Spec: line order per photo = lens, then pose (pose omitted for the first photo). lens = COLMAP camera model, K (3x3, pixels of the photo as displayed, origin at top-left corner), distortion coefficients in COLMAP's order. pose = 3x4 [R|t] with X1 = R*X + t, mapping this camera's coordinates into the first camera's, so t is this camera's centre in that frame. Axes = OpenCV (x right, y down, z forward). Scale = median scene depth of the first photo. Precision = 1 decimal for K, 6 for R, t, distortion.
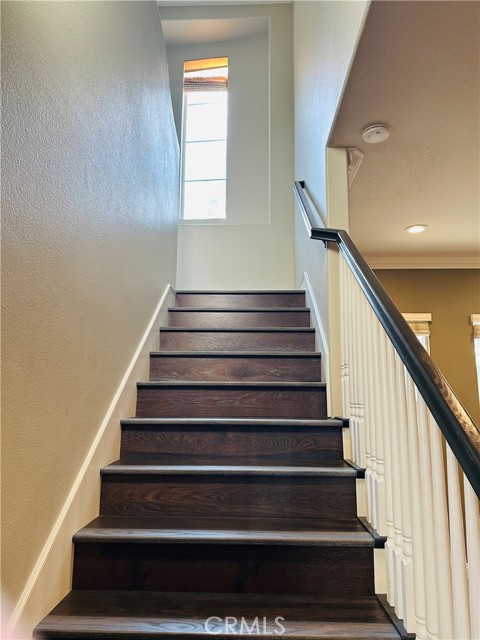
lens RADIAL K [[451.3, 0, 239.9], [0, 451.3, 321.4], [0, 0, 1]] dist [0.033653, -0.038814]
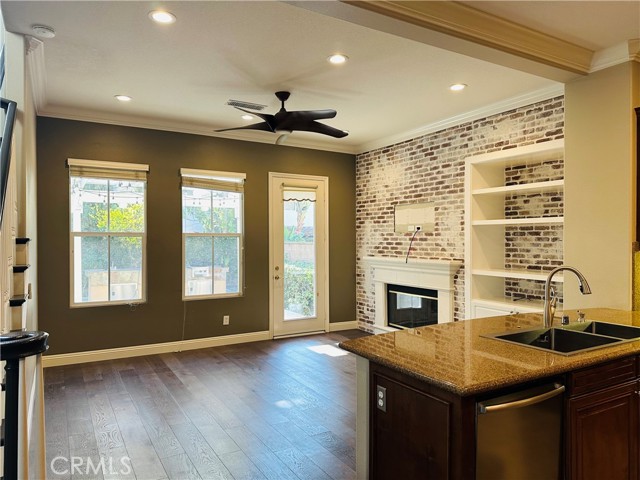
lens RADIAL K [[451.3, 0, 319.2], [0, 451.3, 237.4], [0, 0, 1]] dist [0.033653, -0.038814]
pose [[0.846410, -0.008667, 0.532461, 0.174013], [-0.087280, 0.984089, 0.154761, -0.065557], [-0.525330, -0.177465, 0.832187, -0.402065]]
